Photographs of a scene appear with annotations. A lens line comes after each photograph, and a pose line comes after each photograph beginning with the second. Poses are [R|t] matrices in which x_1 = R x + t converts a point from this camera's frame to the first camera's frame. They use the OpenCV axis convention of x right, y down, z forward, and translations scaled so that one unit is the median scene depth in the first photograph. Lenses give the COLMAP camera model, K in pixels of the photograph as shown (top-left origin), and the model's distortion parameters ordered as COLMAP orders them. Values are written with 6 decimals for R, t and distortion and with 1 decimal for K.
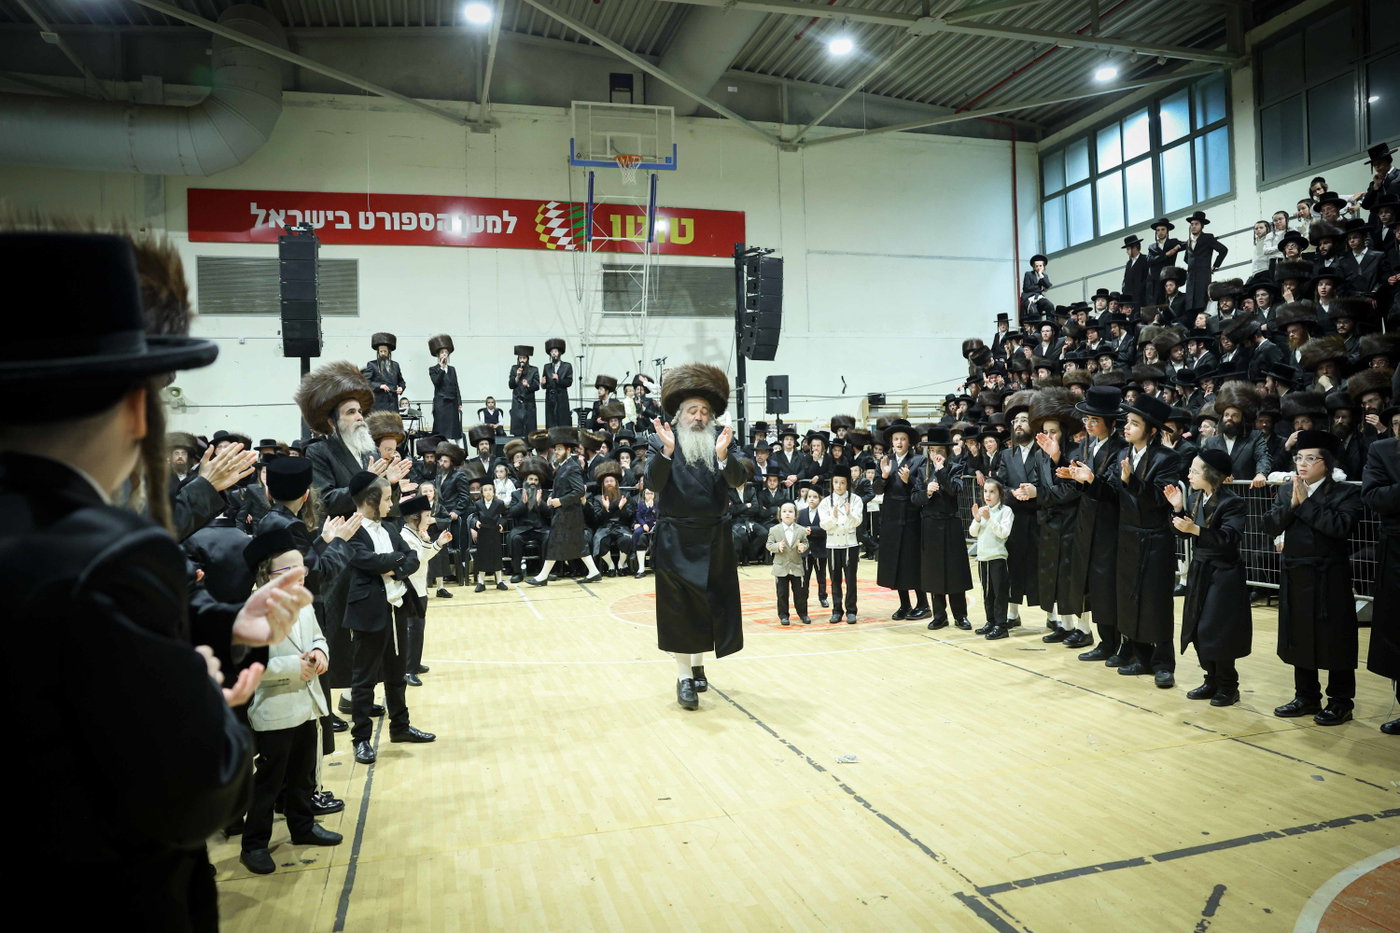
lens RADIAL K [[982.5, 0, 697.1], [0, 982.5, 459.2], [0, 0, 1]] dist [-0.012976, -0.000331]
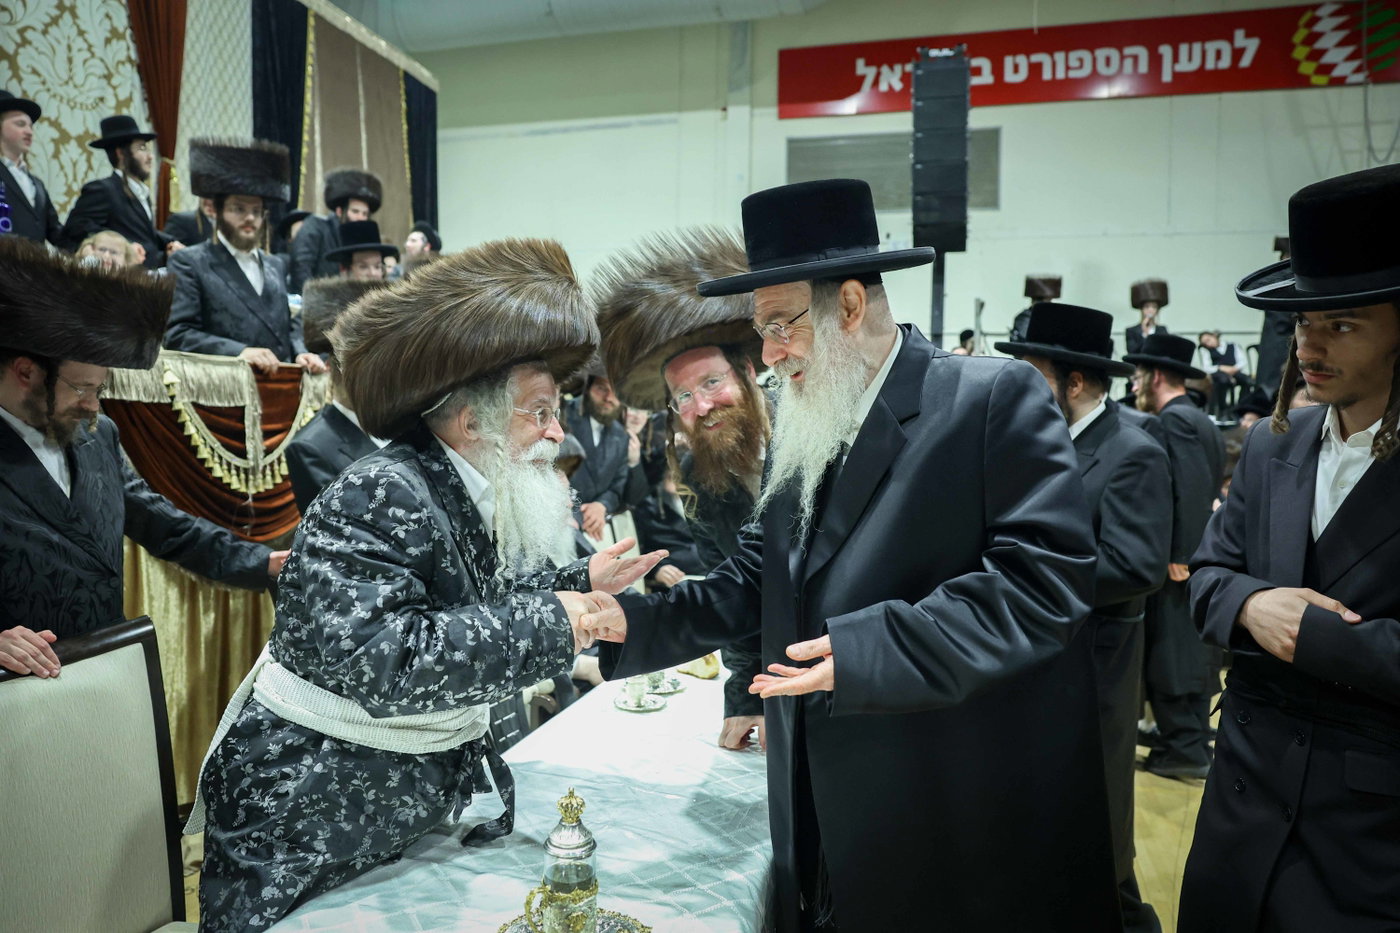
lens RADIAL K [[982.5, 0, 700.2], [0, 982.5, 464.8], [0, 0, 1]] dist [-0.012976, -0.000331]
pose [[0.865348, 0.059903, -0.497579, -0.172188], [-0.044308, 0.998088, 0.043102, 0.009679], [0.499209, -0.015252, 0.866347, 0.300464]]
